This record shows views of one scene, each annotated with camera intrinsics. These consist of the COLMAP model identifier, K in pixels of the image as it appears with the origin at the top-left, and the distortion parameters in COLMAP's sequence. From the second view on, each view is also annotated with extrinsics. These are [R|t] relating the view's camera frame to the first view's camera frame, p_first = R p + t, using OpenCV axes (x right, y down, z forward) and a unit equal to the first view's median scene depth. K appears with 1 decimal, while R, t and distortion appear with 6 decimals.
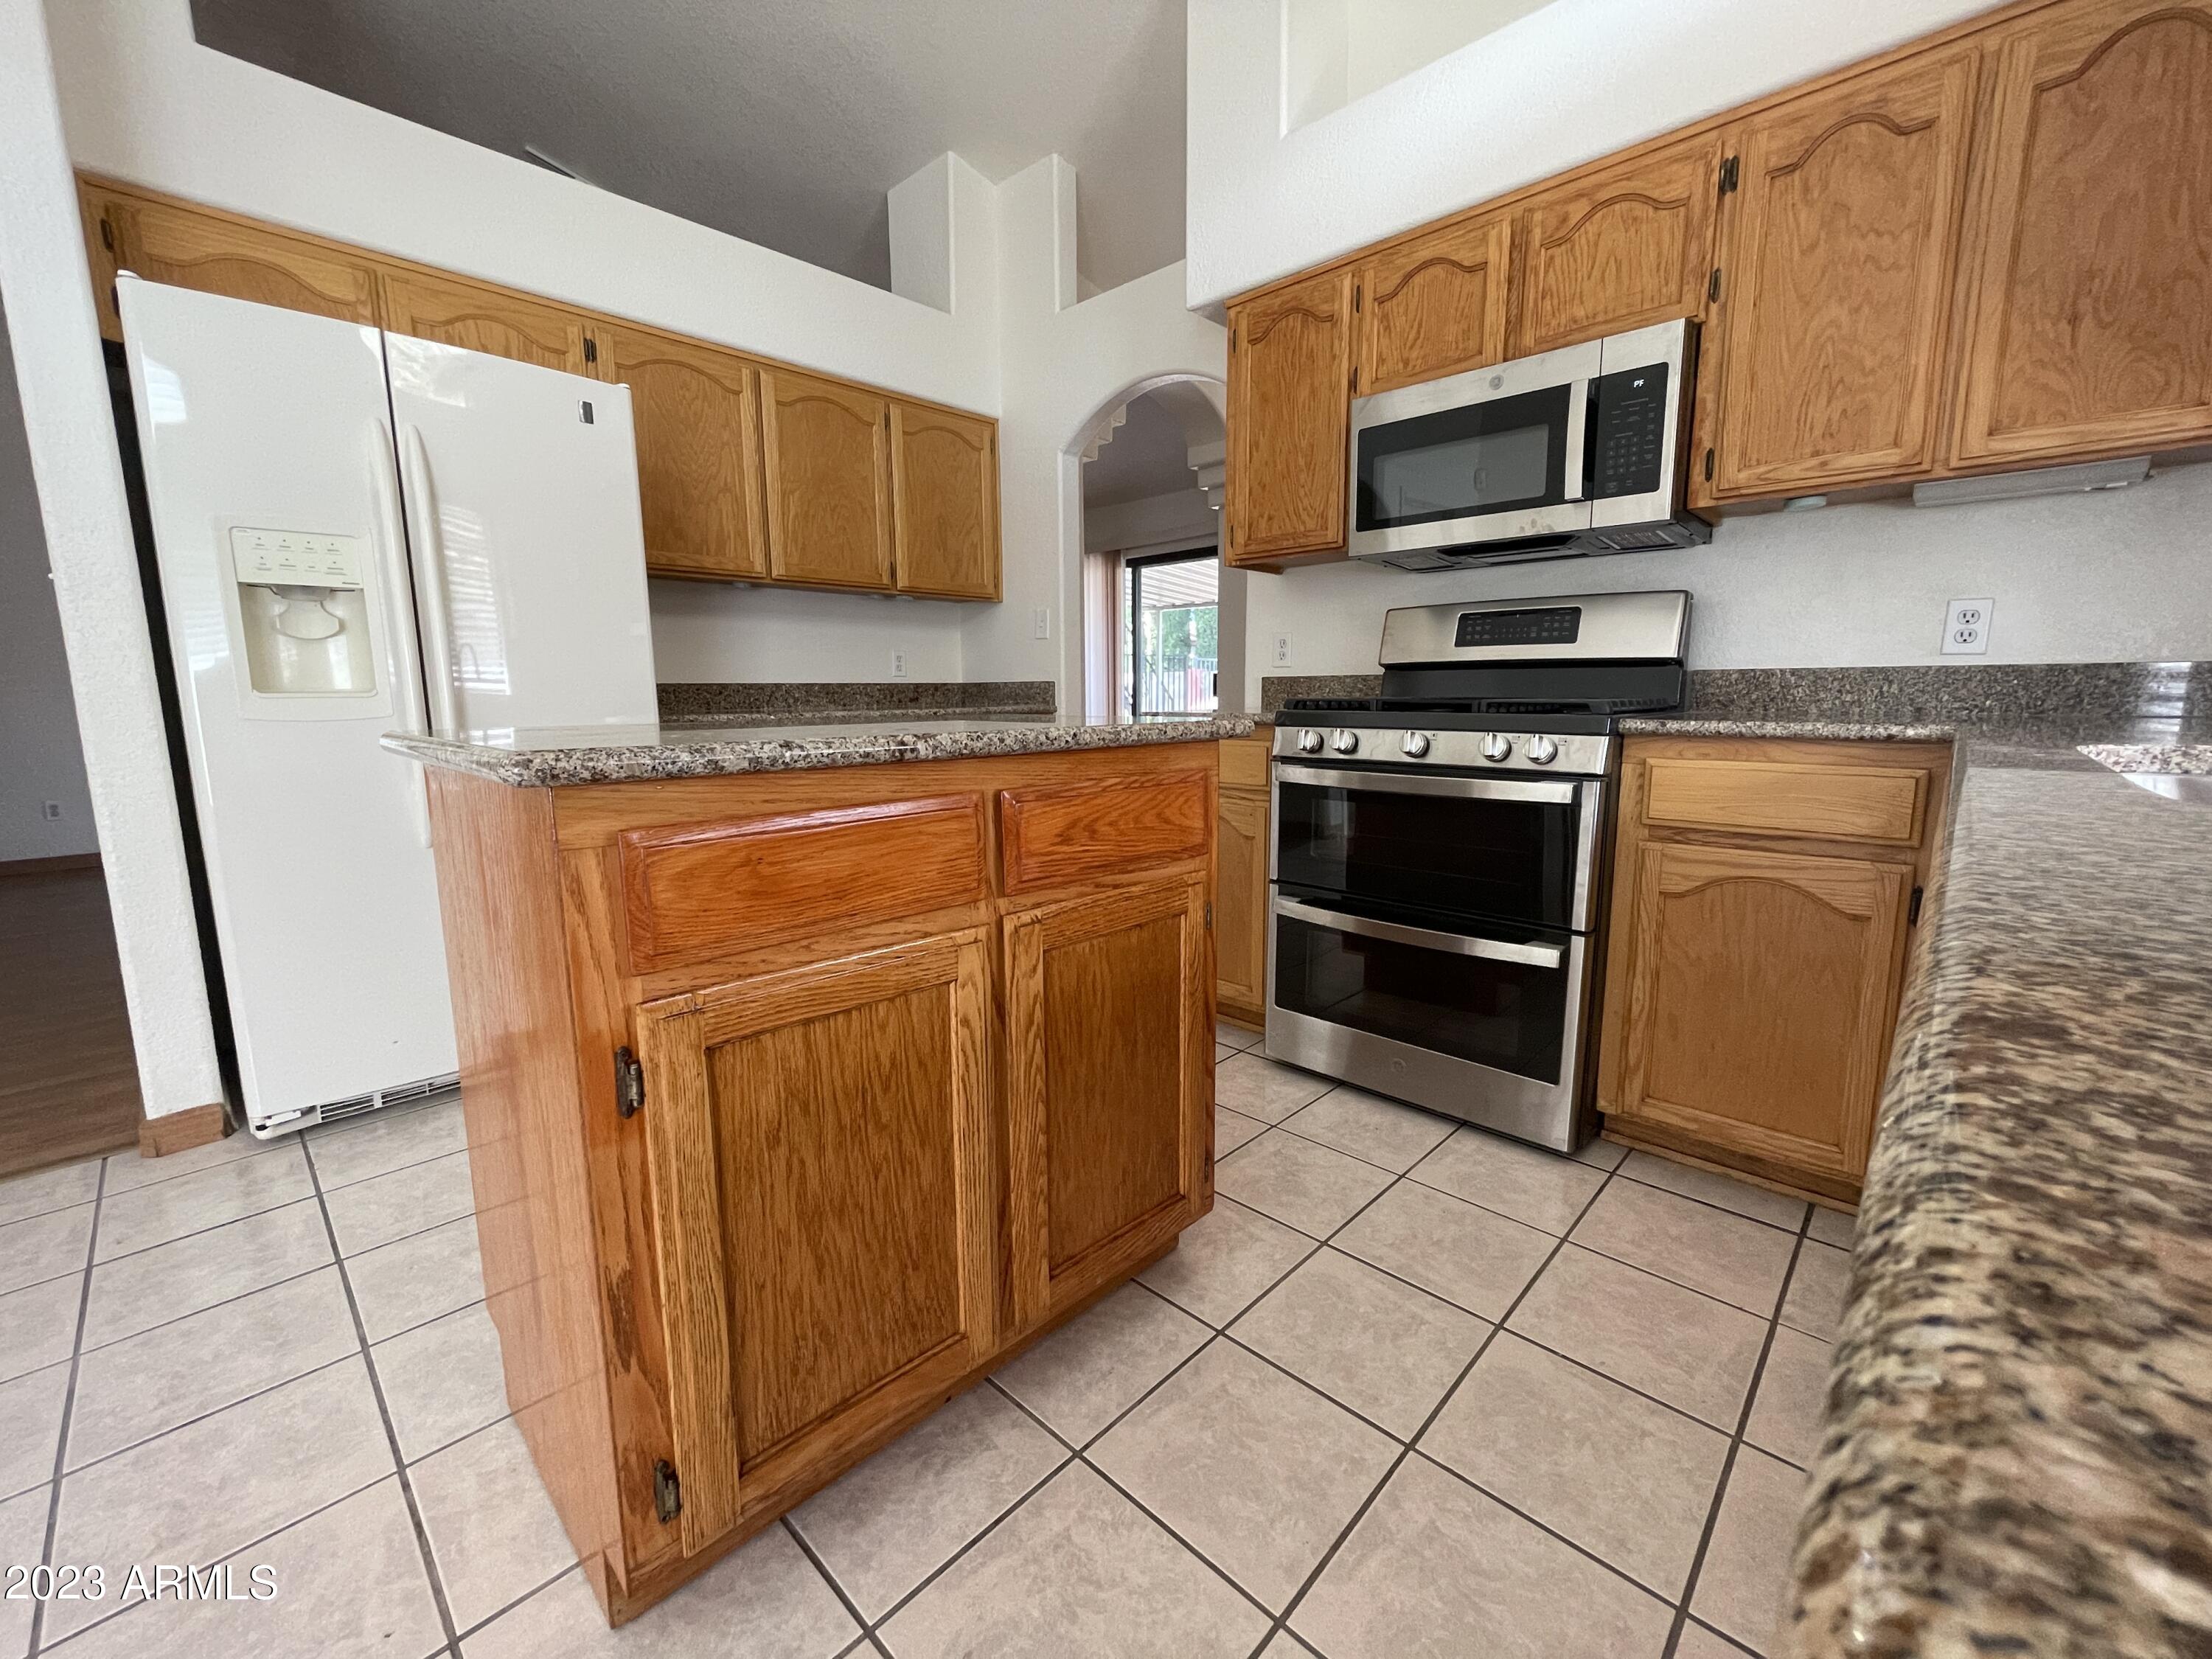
lens RADIAL K [[893.2, 0, 1109.1], [0, 893.2, 823.6], [0, 0, 1]] dist [0.004038, 0.000005]
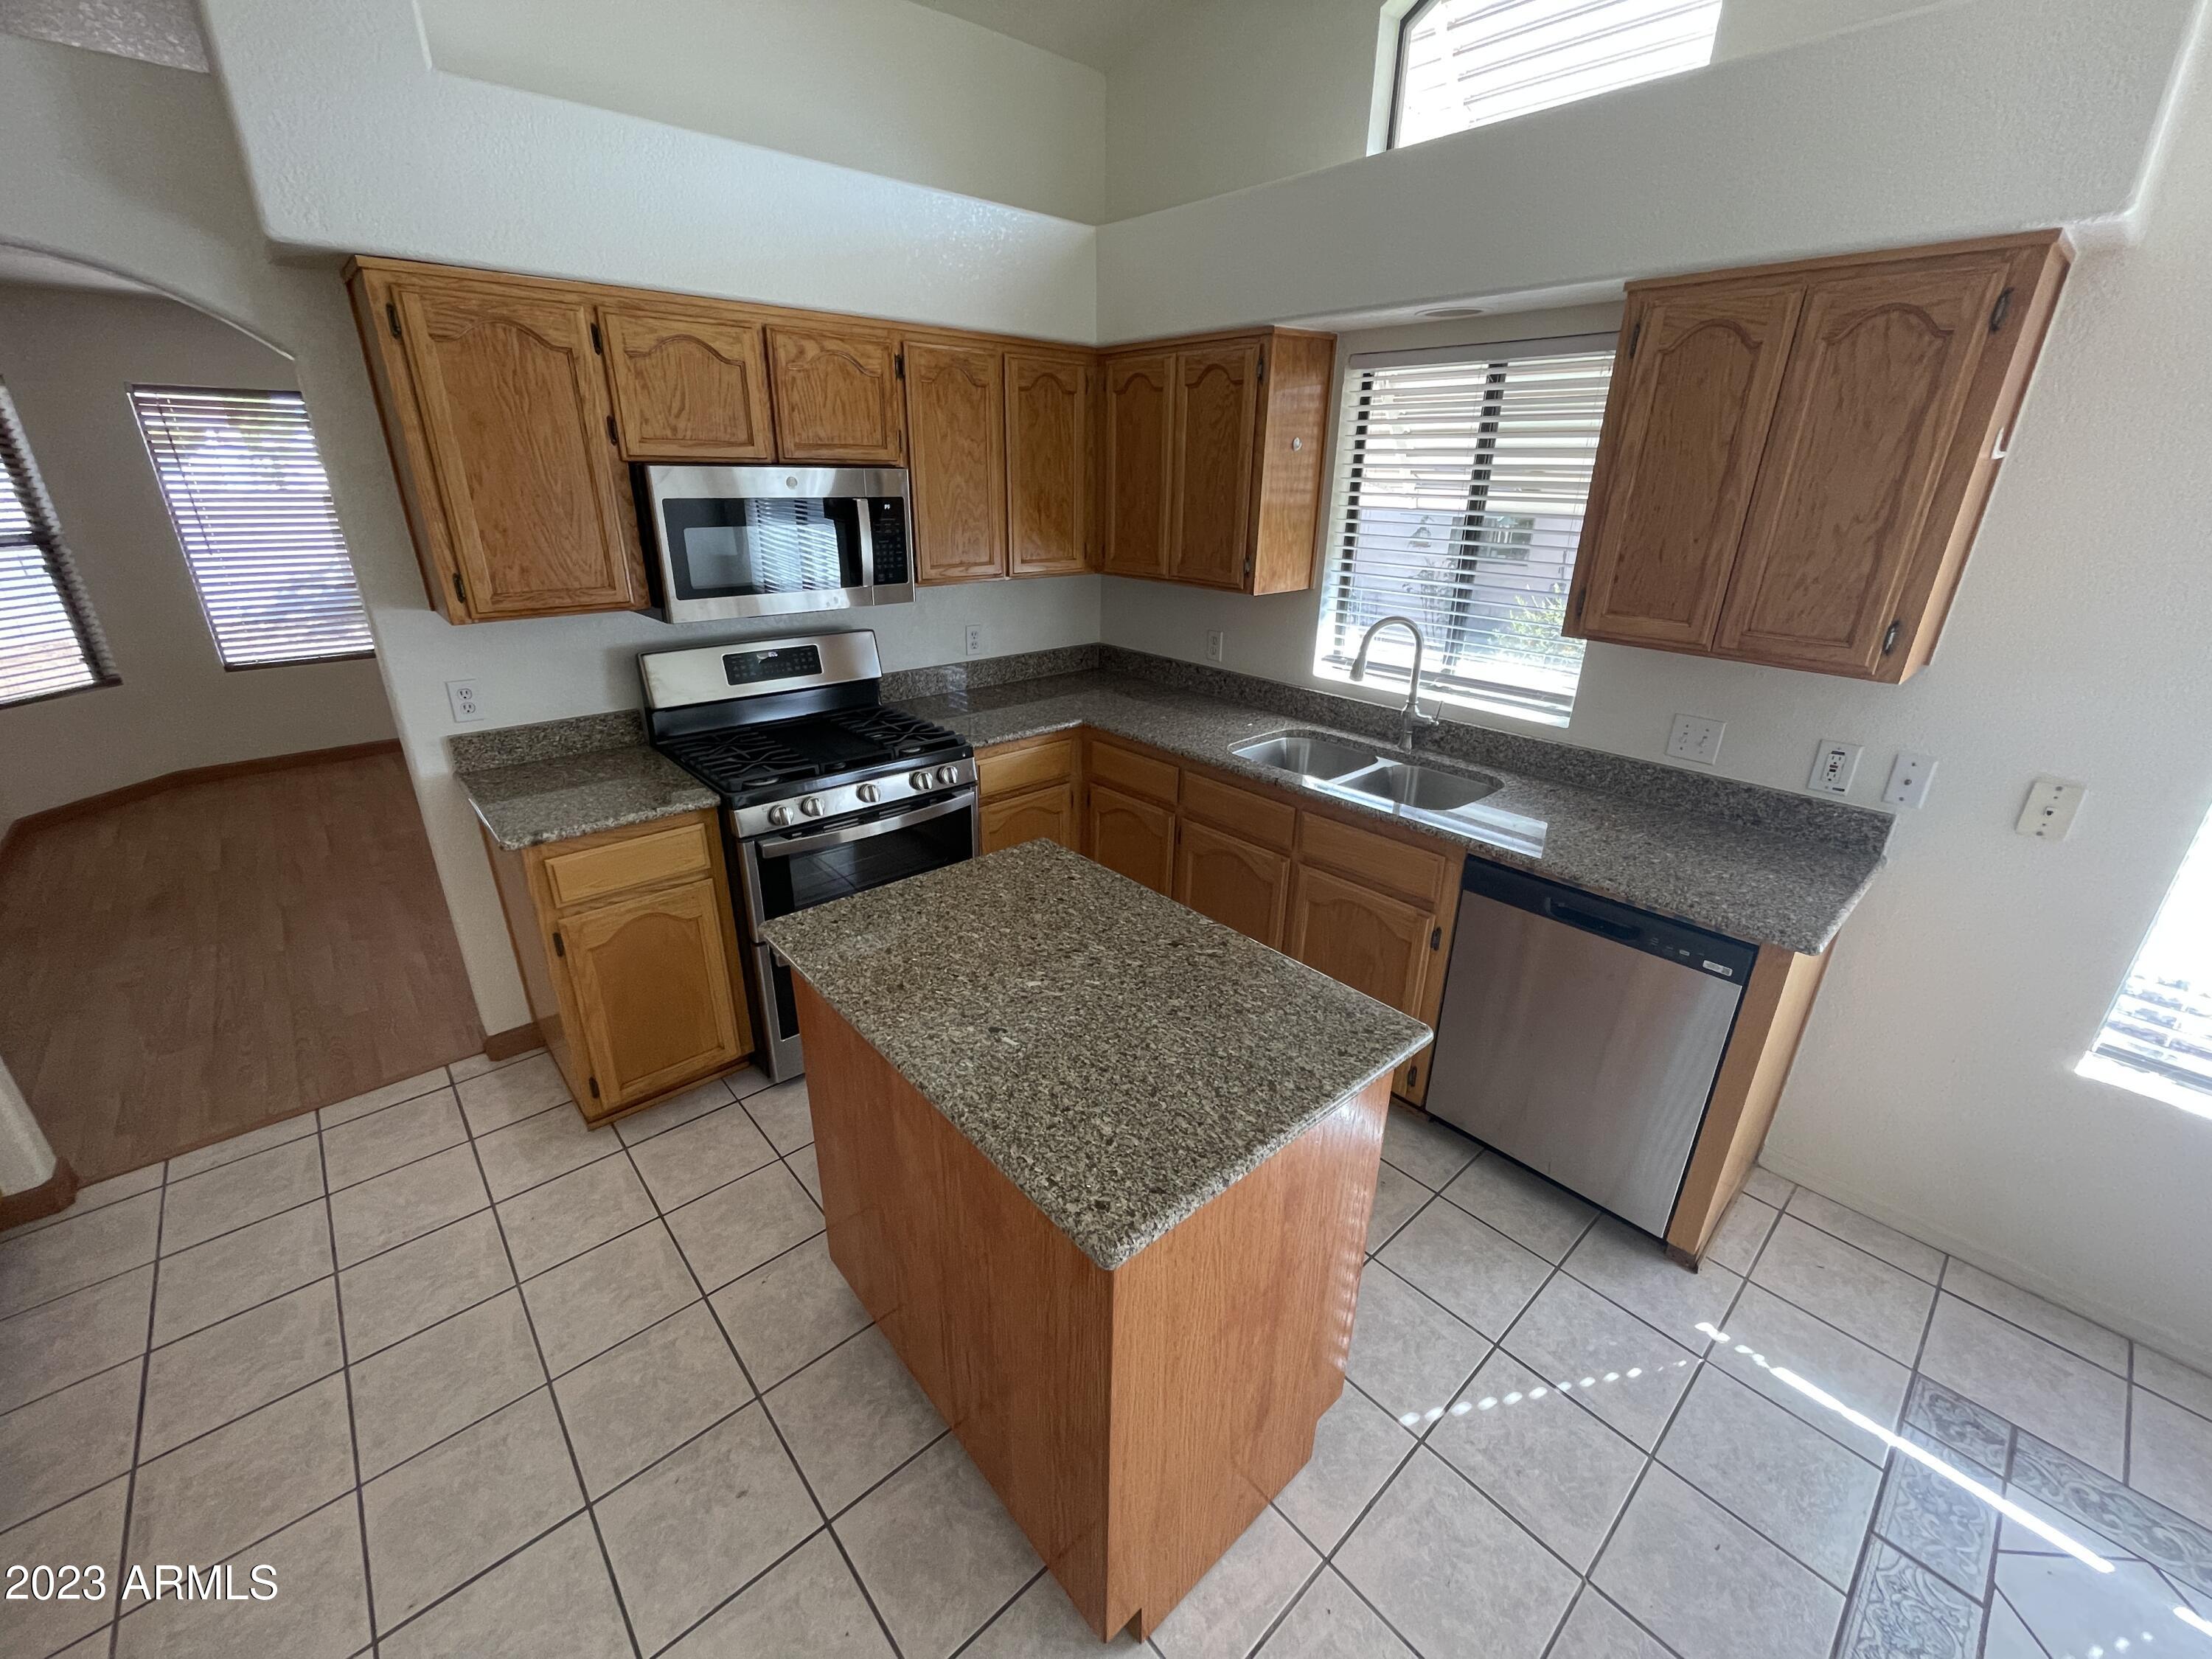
lens RADIAL K [[893.2, 0, 1108.0], [0, 893.2, 827.4], [0, 0, 1]] dist [0.004038, 0.000005]
pose [[0.084655, -0.364789, 0.927234, -0.739449], [0.130151, 0.926650, 0.352677, -0.395790], [-0.987874, 0.090824, 0.125923, 0.432605]]
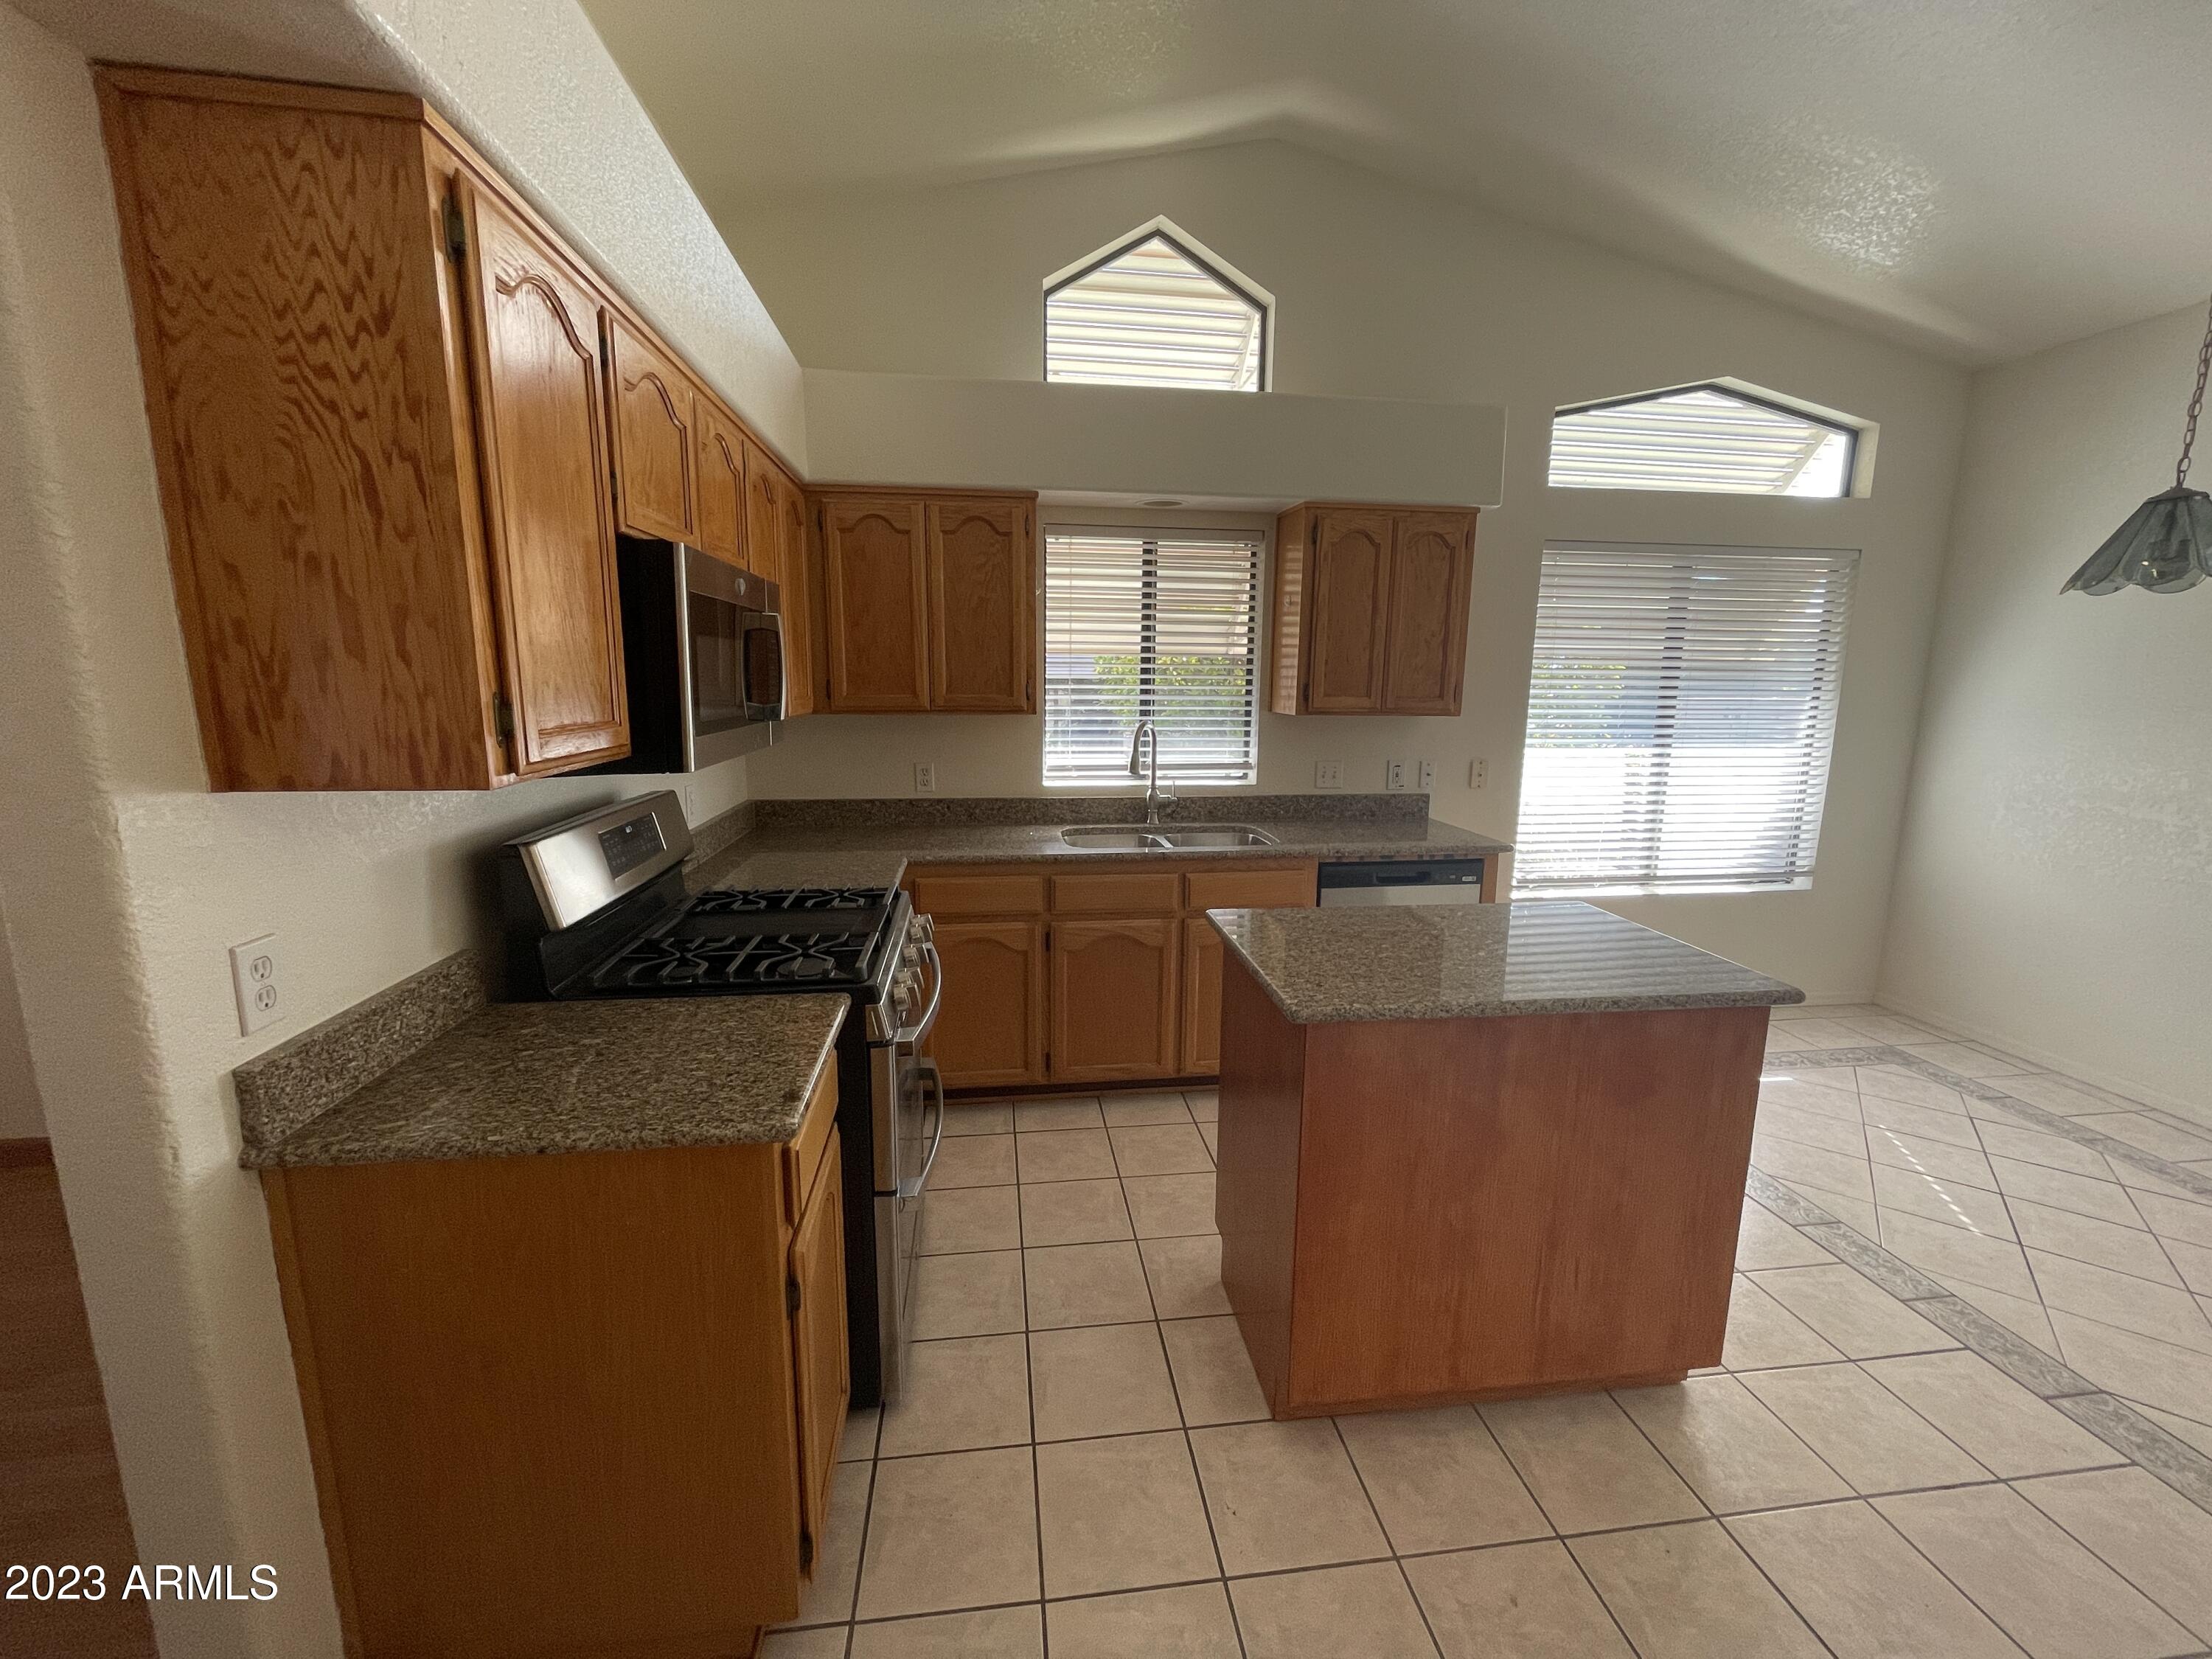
lens RADIAL K [[893.2, 0, 1108.0], [0, 893.2, 828.6], [0, 0, 1]] dist [0.004038, 0.000005]
pose [[-0.777540, -0.106870, 0.619686, -0.441054], [0.088473, 0.957059, 0.276063, -0.430575], [-0.622579, 0.269476, -0.734696, 1.277695]]
